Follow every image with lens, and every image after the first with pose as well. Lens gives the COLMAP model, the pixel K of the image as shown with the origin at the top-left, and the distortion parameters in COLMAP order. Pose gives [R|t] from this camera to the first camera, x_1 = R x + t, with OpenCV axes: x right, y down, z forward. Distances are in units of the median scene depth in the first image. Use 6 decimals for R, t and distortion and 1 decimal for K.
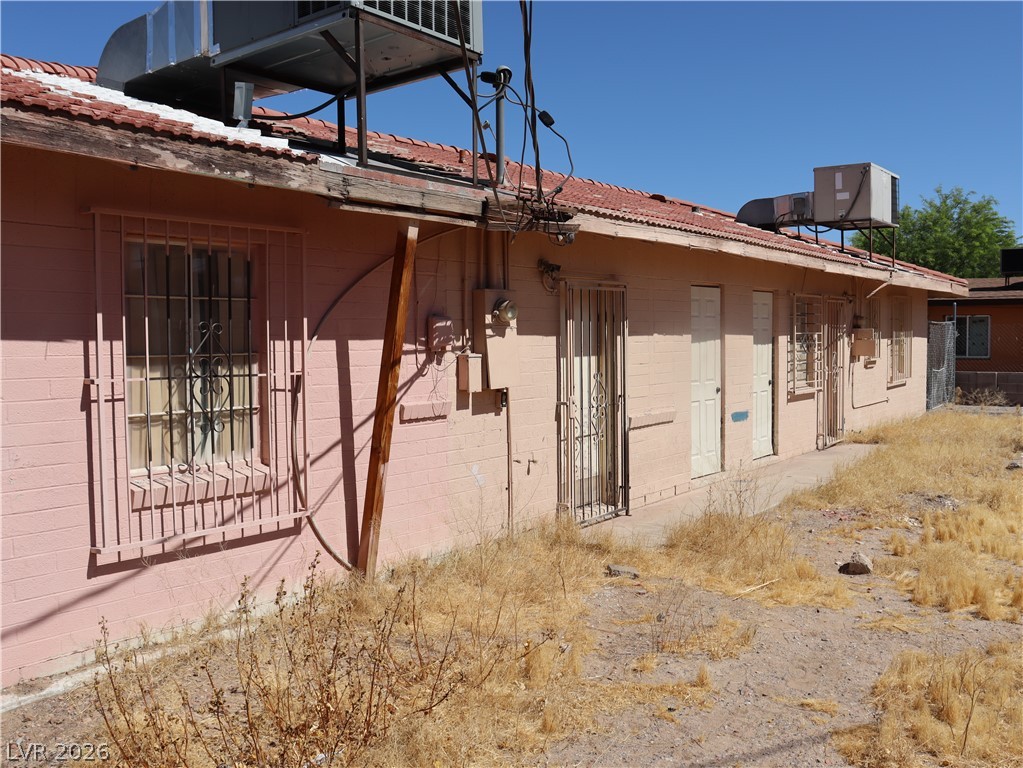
lens RADIAL K [[940.7, 0, 516.5], [0, 940.7, 379.8], [0, 0, 1]] dist [-0.183590, 0.166225]
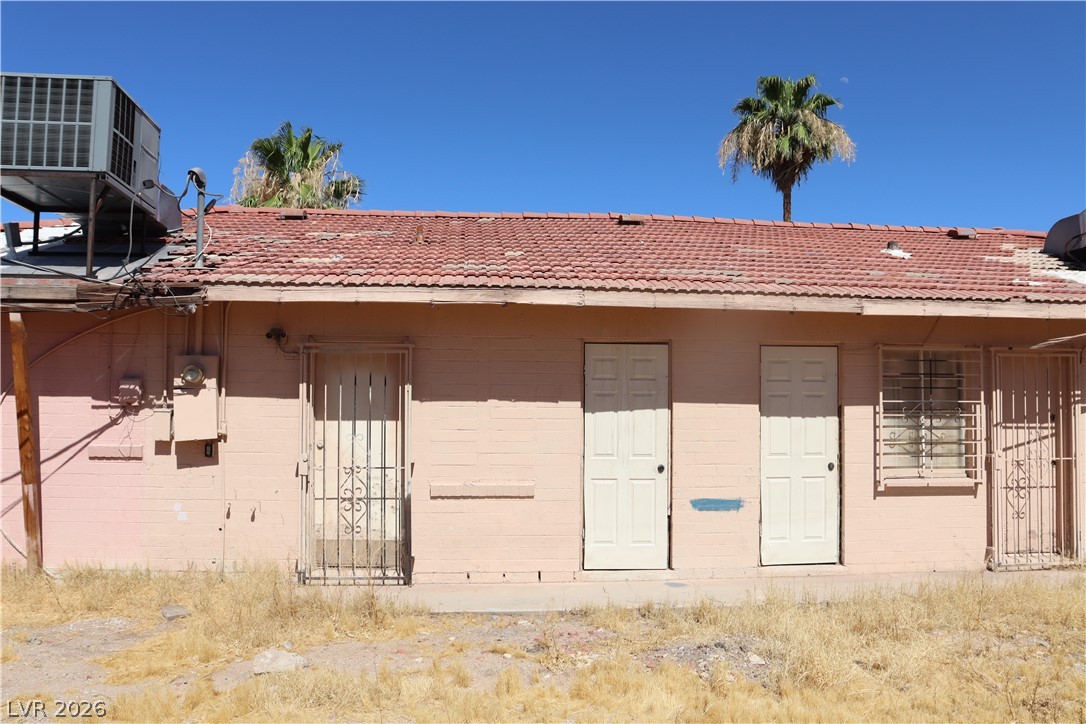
lens RADIAL K [[840.5, 0, 541.8], [0, 840.5, 384.5], [0, 0, 1]] dist [-0.079490, 0.004252]
pose [[0.656246, -0.001470, -0.754545, 0.869826], [-0.052382, 0.997497, -0.047500, -0.027758], [0.752726, 0.070696, 0.654526, 0.536212]]
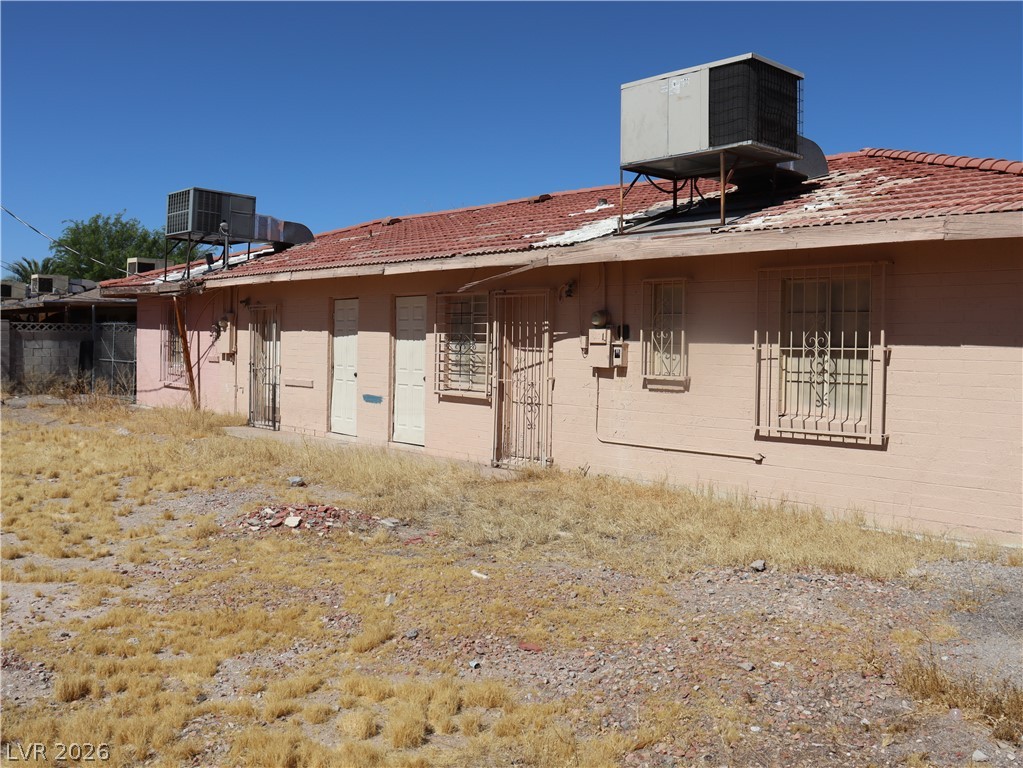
lens RADIAL K [[940.7, 0, 516.5], [0, 940.7, 379.8], [0, 0, 1]] dist [-0.183590, 0.166225]
pose [[-0.214760, 0.049981, -0.975387, 1.827966], [-0.063493, 0.995863, 0.065010, -0.103217], [0.974601, 0.075891, -0.210698, 1.866766]]
